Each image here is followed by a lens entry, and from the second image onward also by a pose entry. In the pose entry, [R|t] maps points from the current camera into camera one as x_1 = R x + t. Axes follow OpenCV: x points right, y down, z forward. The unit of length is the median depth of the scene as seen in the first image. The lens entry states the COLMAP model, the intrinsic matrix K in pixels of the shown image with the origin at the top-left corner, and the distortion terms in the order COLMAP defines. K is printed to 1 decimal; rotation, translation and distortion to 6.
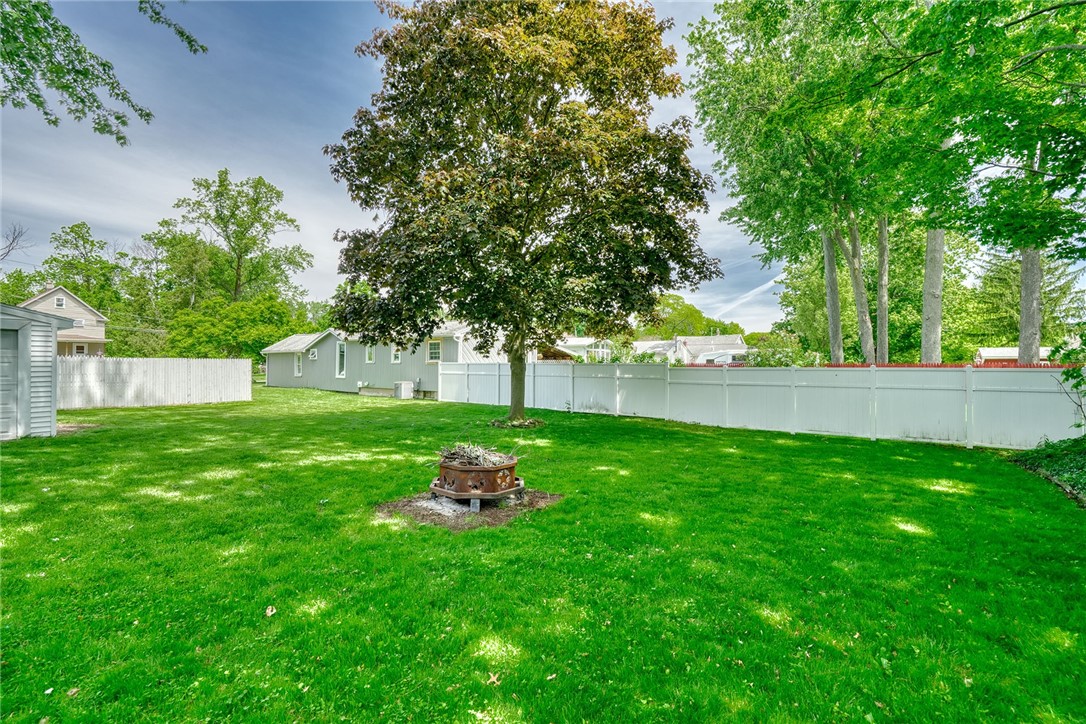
lens RADIAL K [[495.4, 0, 543.7], [0, 495.4, 365.4], [0, 0, 1]] dist [-0.001067, 0.000031]
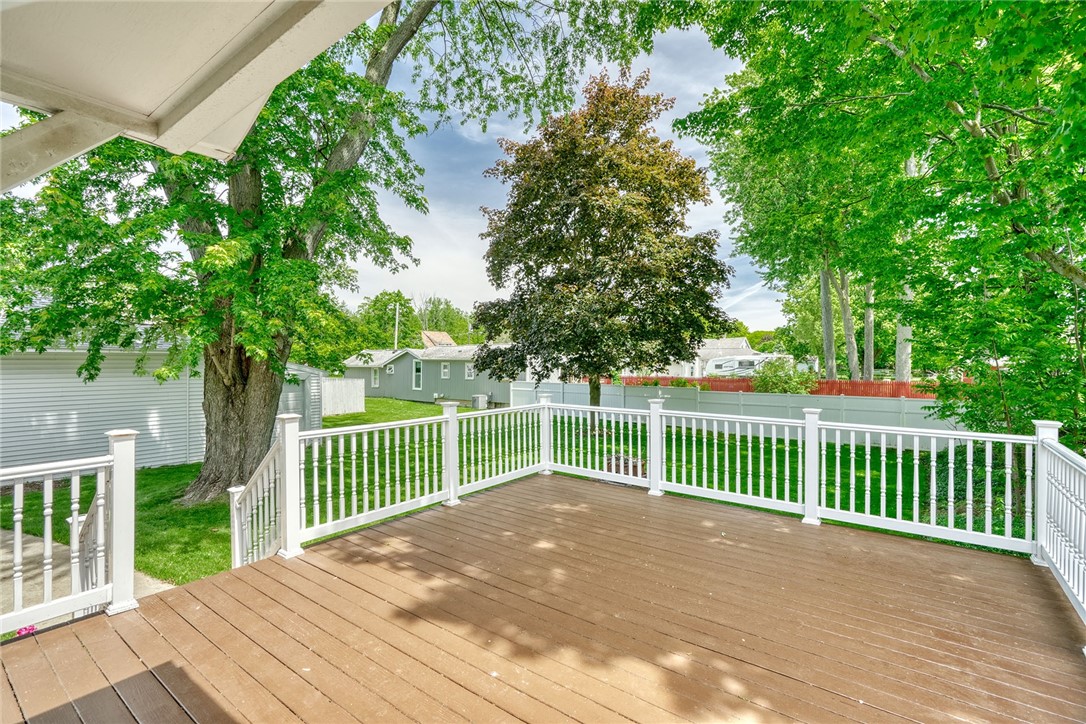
lens RADIAL K [[495.4, 0, 542.8], [0, 495.4, 359.7], [0, 0, 1]] dist [-0.001067, 0.000031]
pose [[0.999965, -0.003611, -0.007490, -0.091291], [0.003607, 0.999993, -0.000610, -0.044773], [0.007492, 0.000583, 0.999972, -0.202850]]
